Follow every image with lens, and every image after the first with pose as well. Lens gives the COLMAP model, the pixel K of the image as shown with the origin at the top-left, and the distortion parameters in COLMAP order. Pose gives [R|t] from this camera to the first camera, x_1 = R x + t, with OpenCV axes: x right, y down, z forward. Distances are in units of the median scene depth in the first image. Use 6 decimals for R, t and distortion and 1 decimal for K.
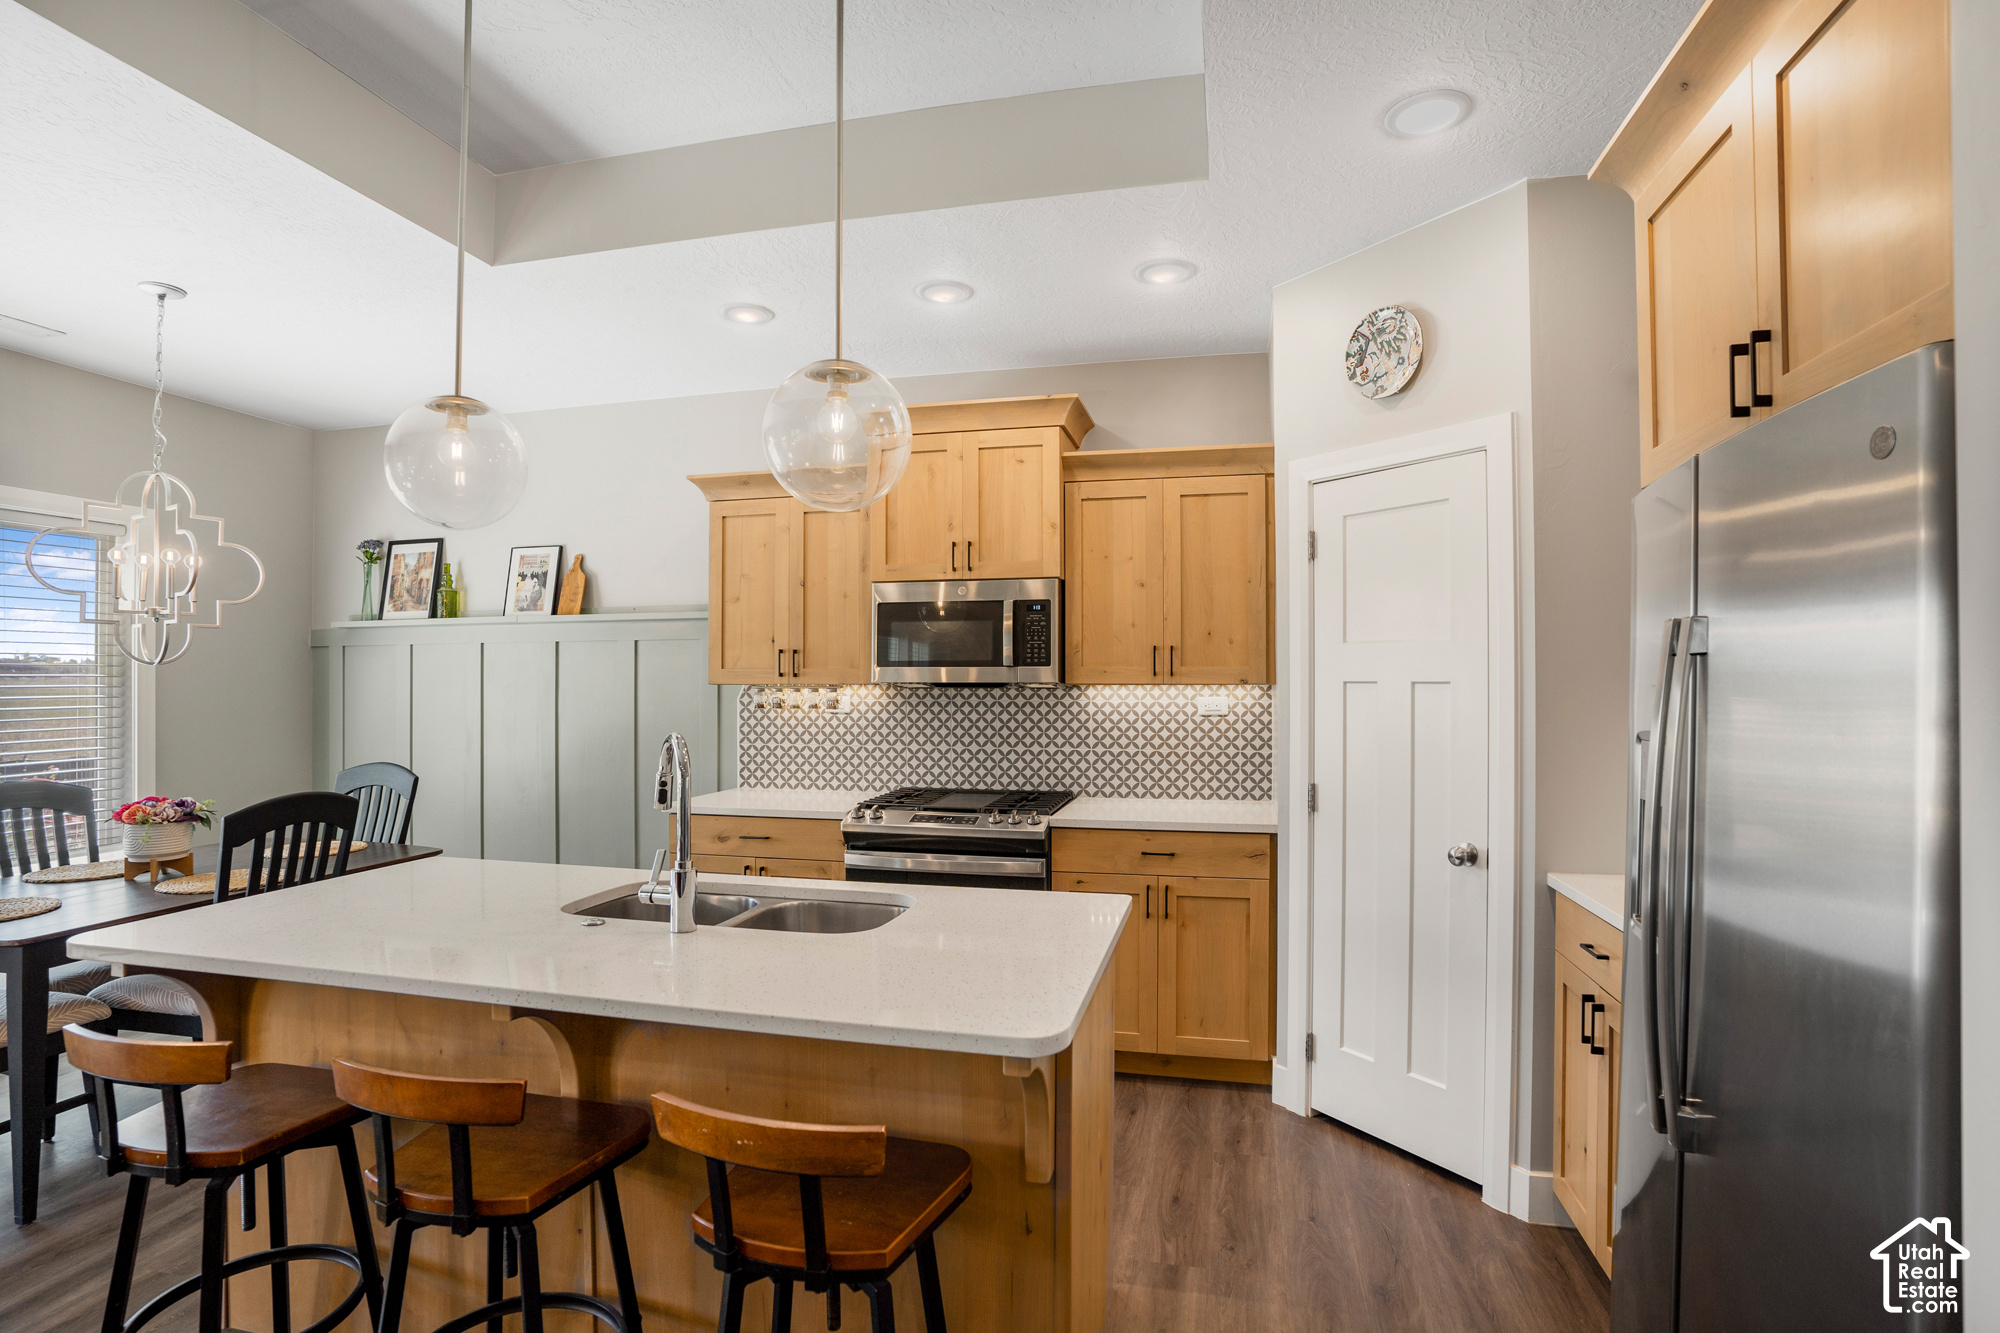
lens RADIAL K [[981.5, 0, 1005.2], [0, 981.5, 672.3], [0, 0, 1]] dist [-0.001301, -0.000304]
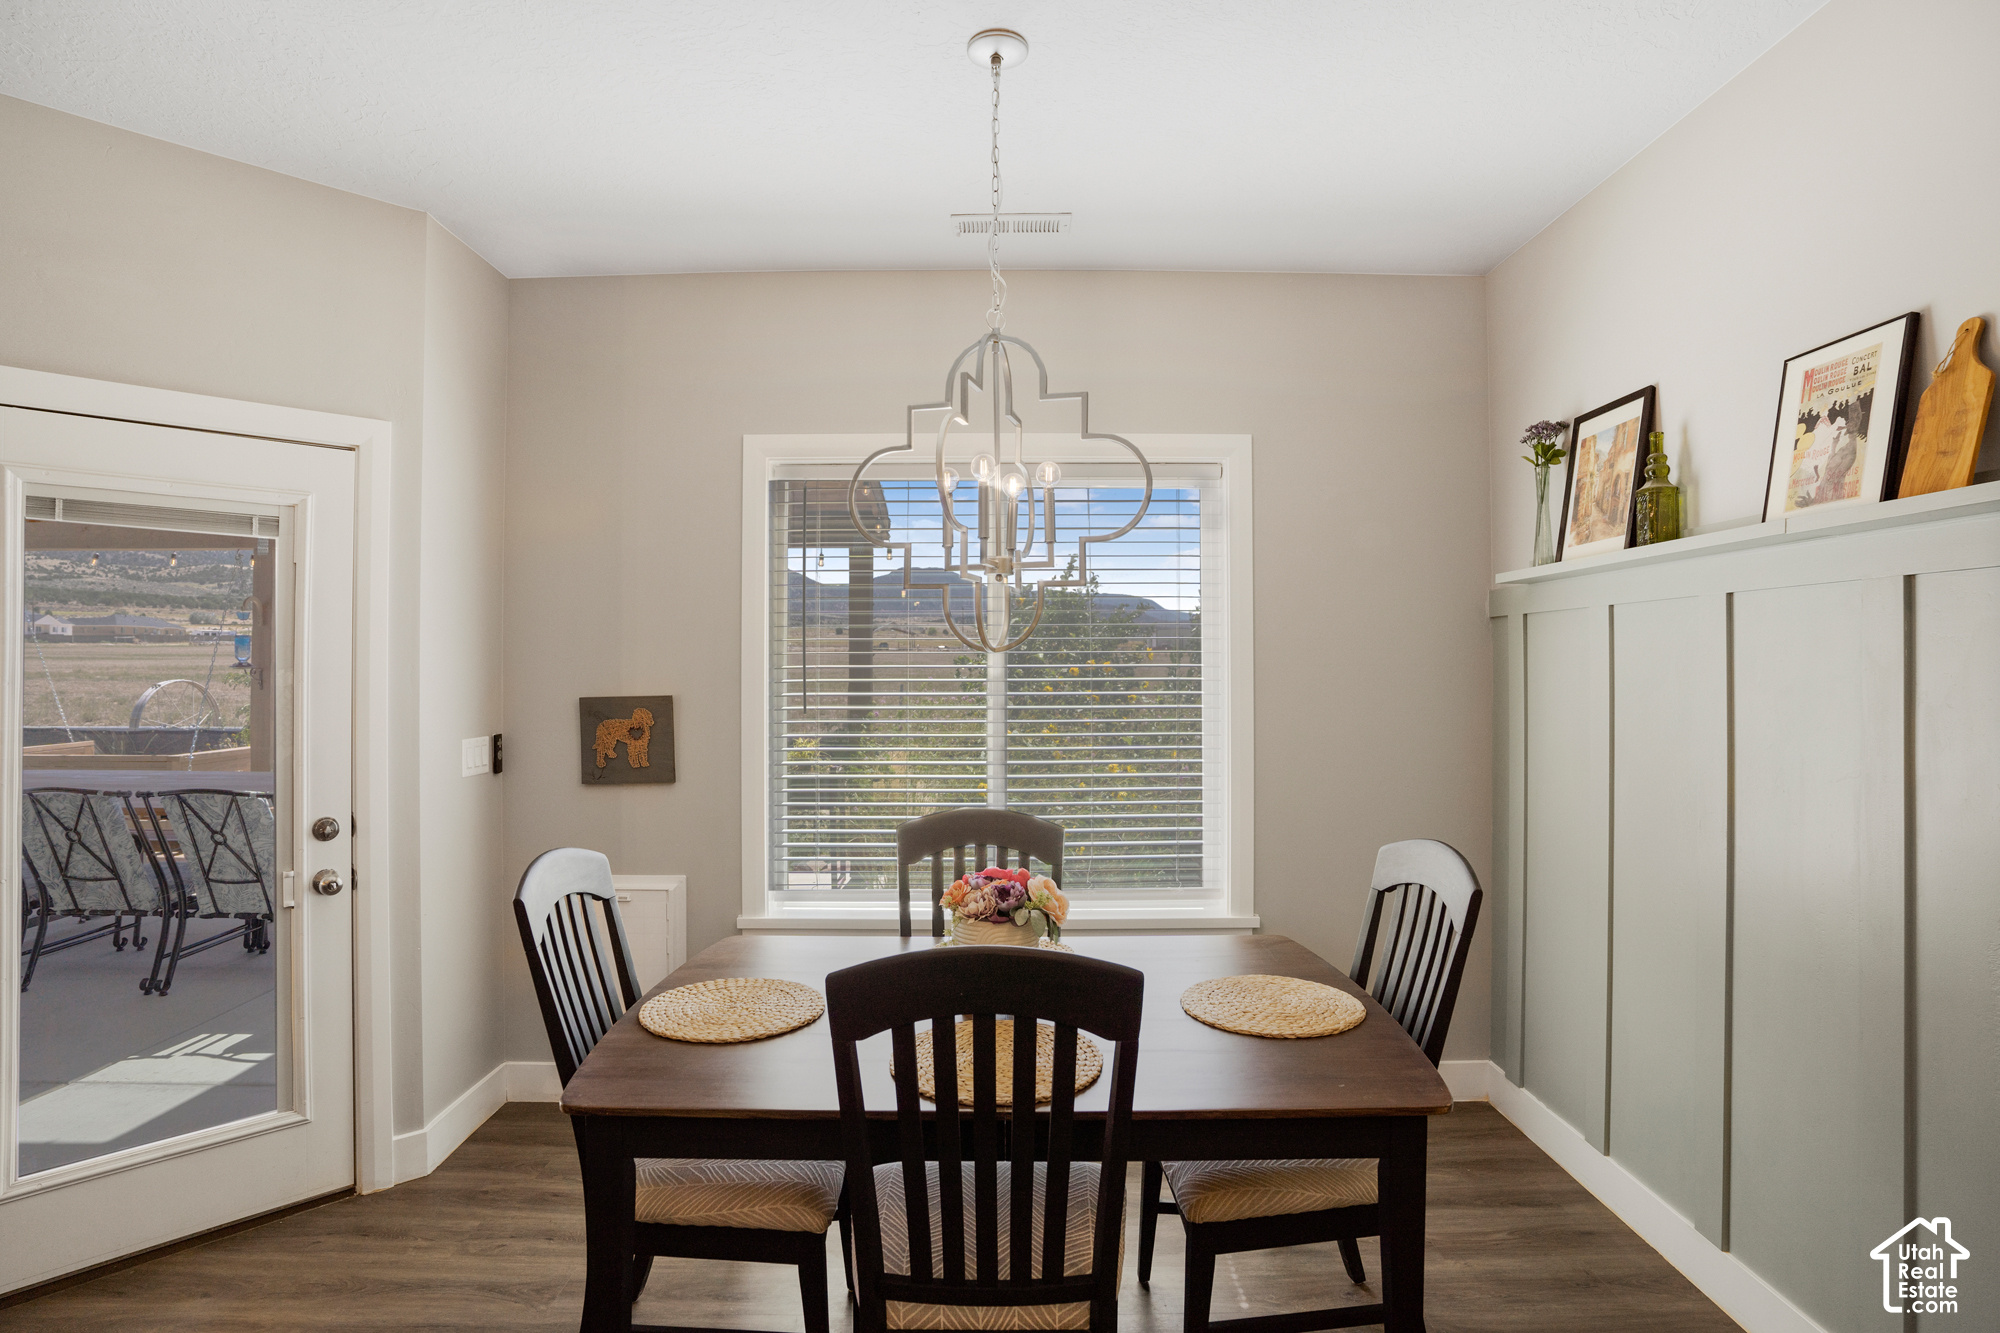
lens RADIAL K [[970.4, 0, 1000.3], [0, 970.4, 648.5], [0, 0, 1]] dist [-0.001474, -0.000092]
pose [[0.234416, -0.006330, -0.972116, -0.176299], [0.009124, 0.999949, -0.004311, -0.004591], [0.972094, -0.007859, 0.234462, 0.566997]]
